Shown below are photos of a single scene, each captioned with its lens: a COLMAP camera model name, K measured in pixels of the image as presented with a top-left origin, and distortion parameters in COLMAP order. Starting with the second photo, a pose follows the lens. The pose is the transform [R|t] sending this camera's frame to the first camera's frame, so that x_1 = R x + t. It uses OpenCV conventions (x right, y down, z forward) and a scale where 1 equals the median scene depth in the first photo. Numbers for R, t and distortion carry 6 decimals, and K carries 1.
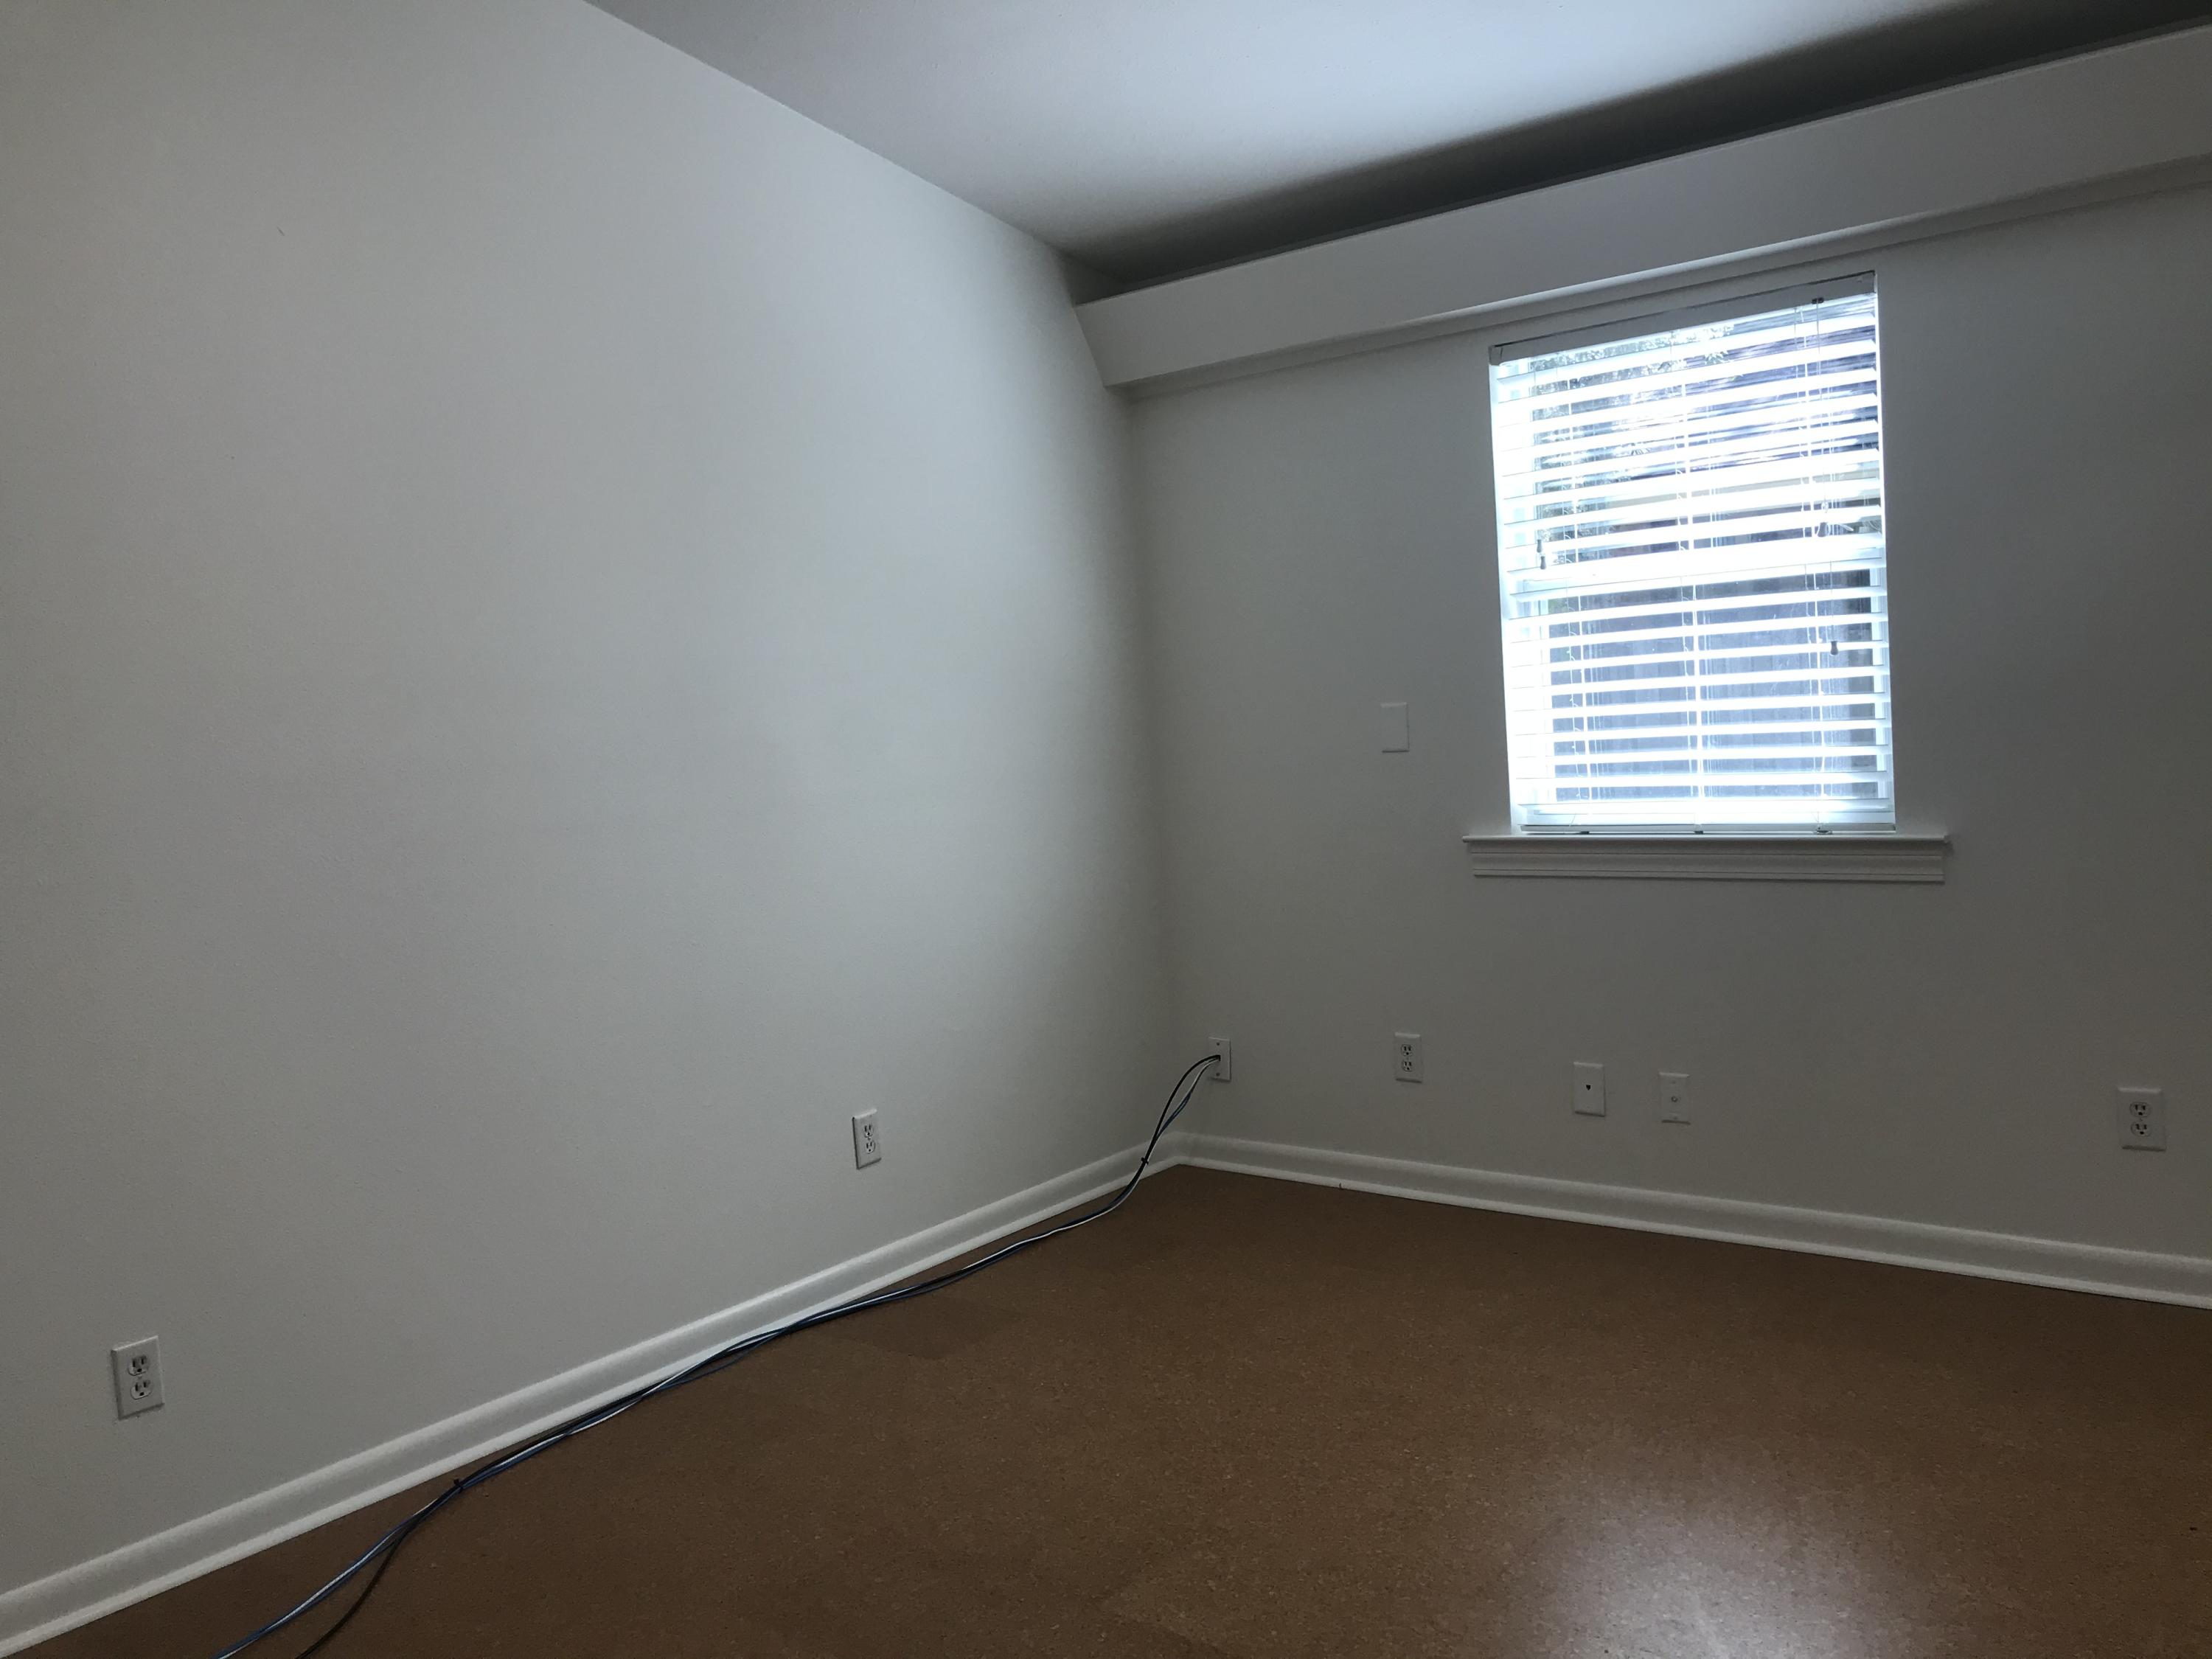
lens RADIAL K [[1743.6, 0, 1106.0], [0, 1743.6, 829.5], [0, 0, 1]] dist [-0.007709, -0.005872]
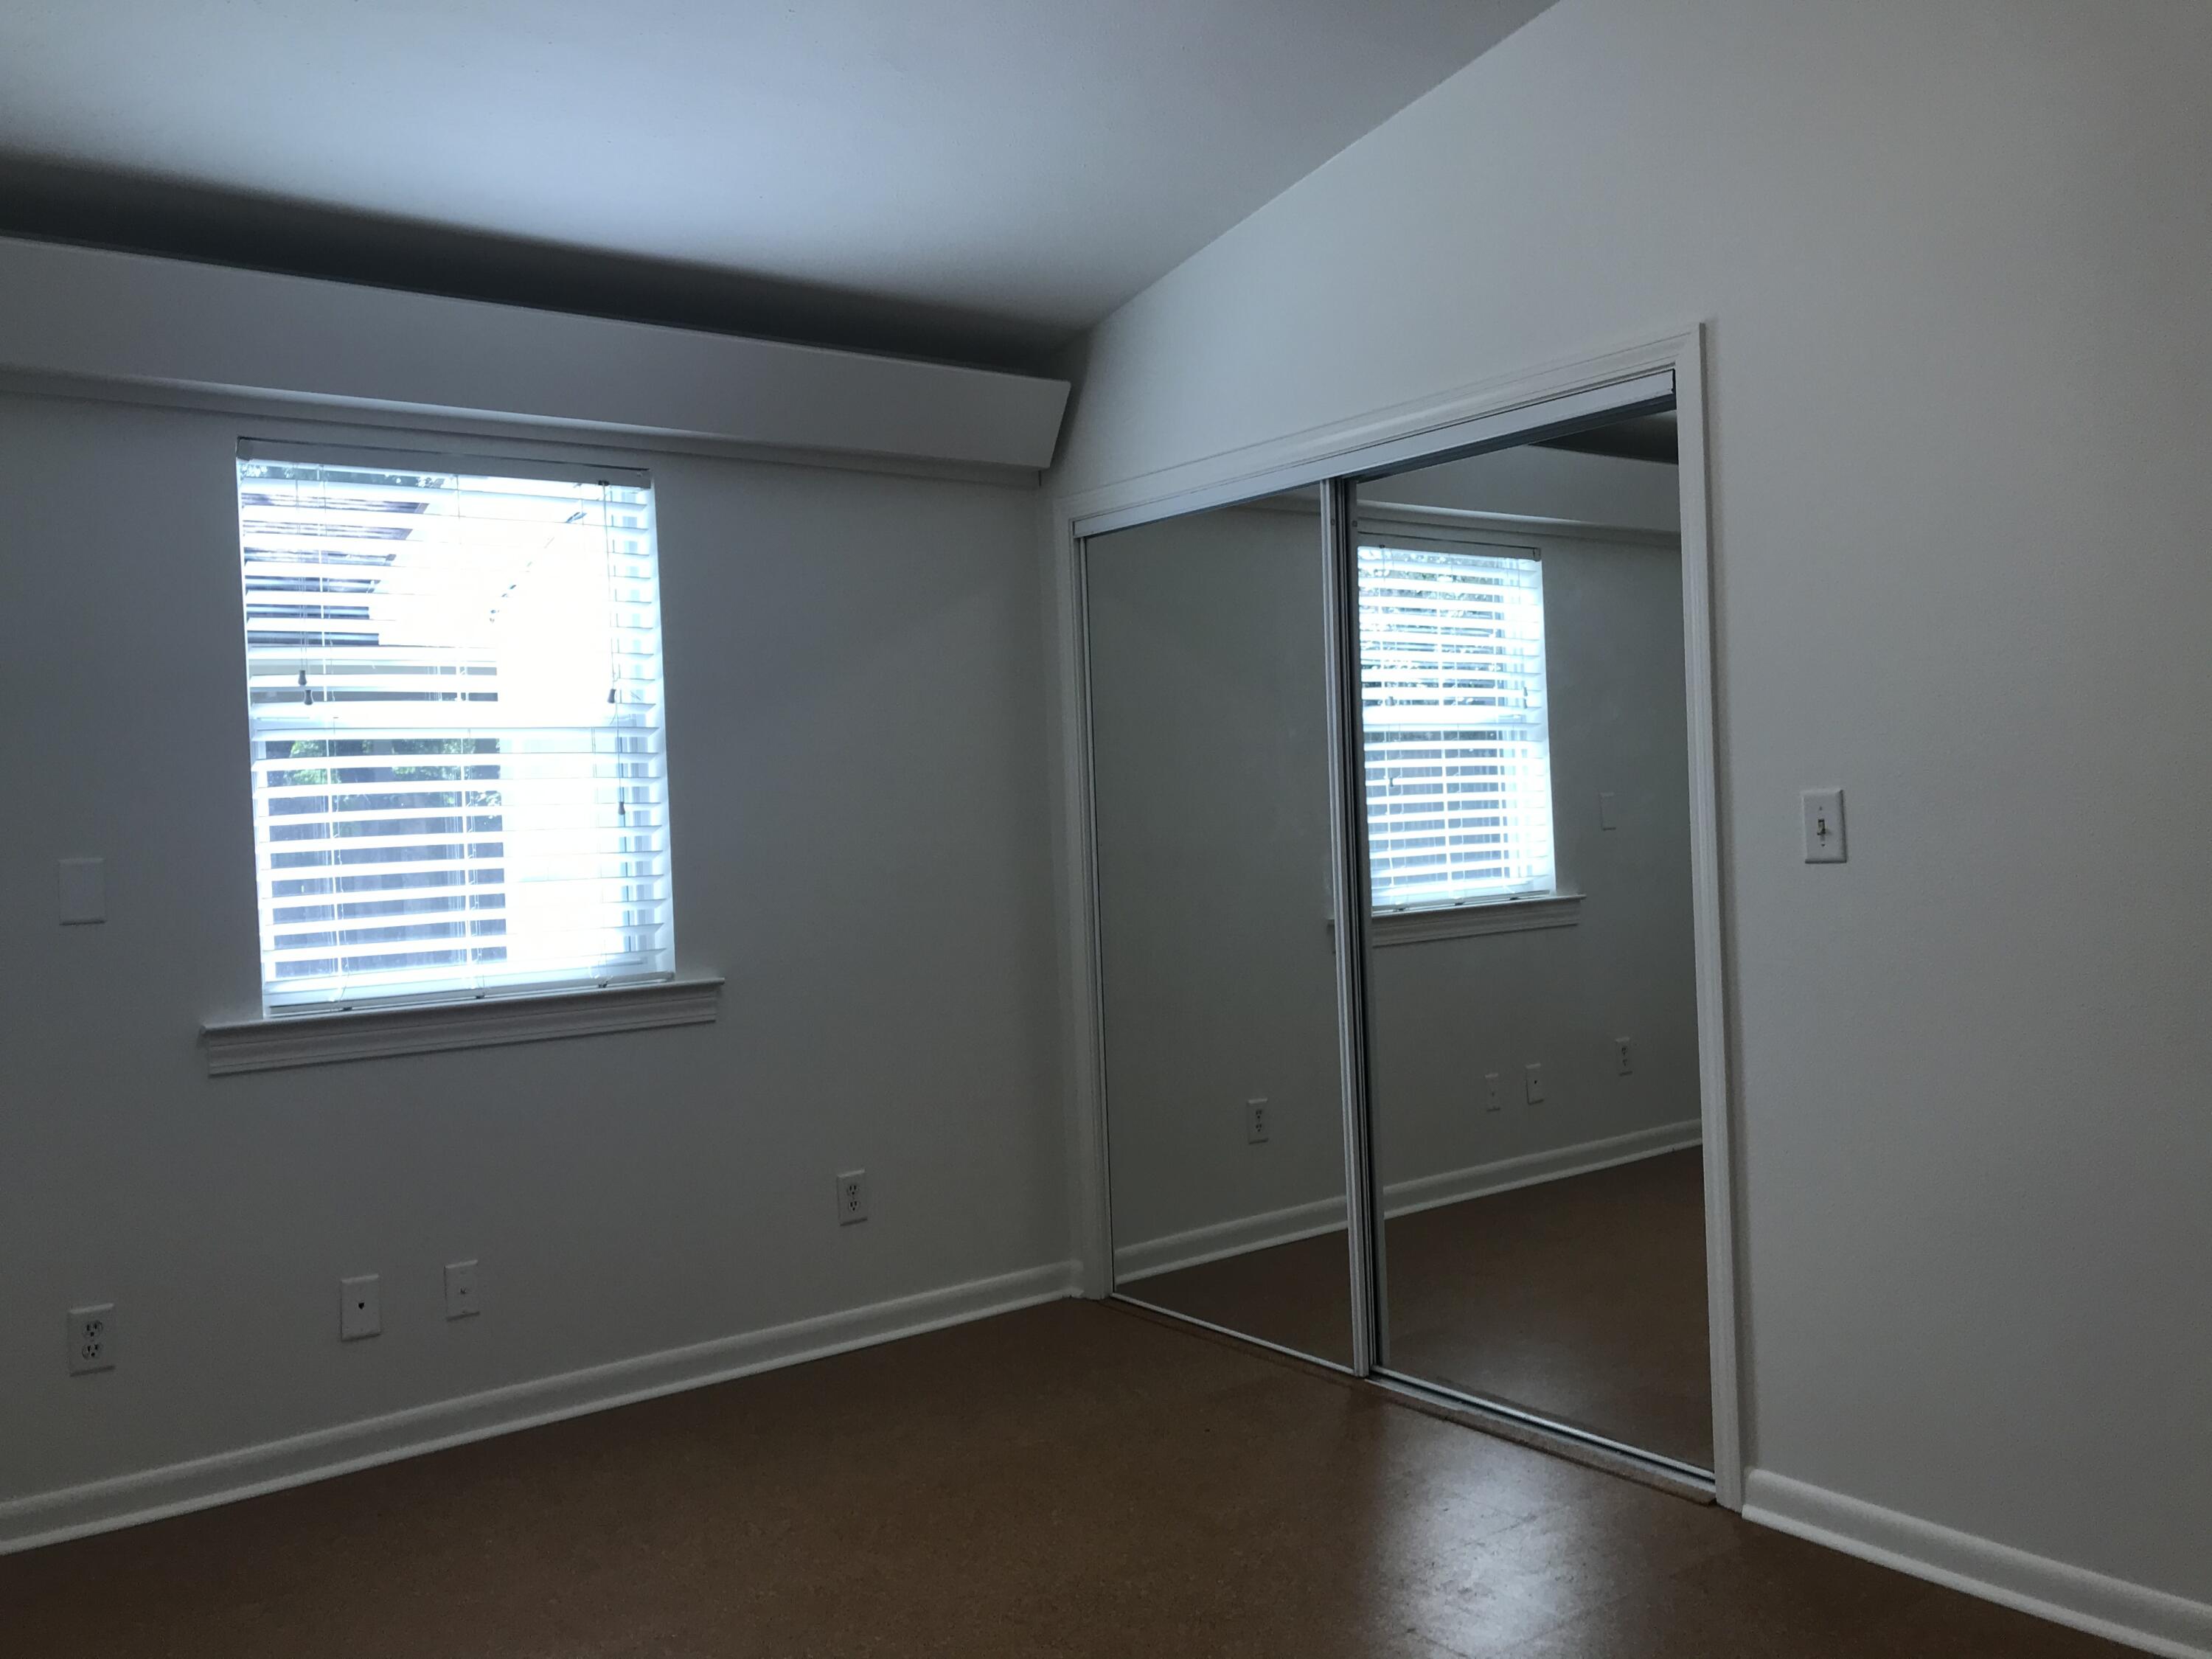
lens RADIAL K [[1802.7, 0, 1101.4], [0, 1802.7, 806.4], [0, 0, 1]] dist [0.029422, -0.001825]
pose [[0.264283, 0.050114, 0.963142, -0.525688], [0.088904, 0.993131, -0.076069, 0.003693], [-0.960339, 0.105731, 0.258012, 0.409396]]
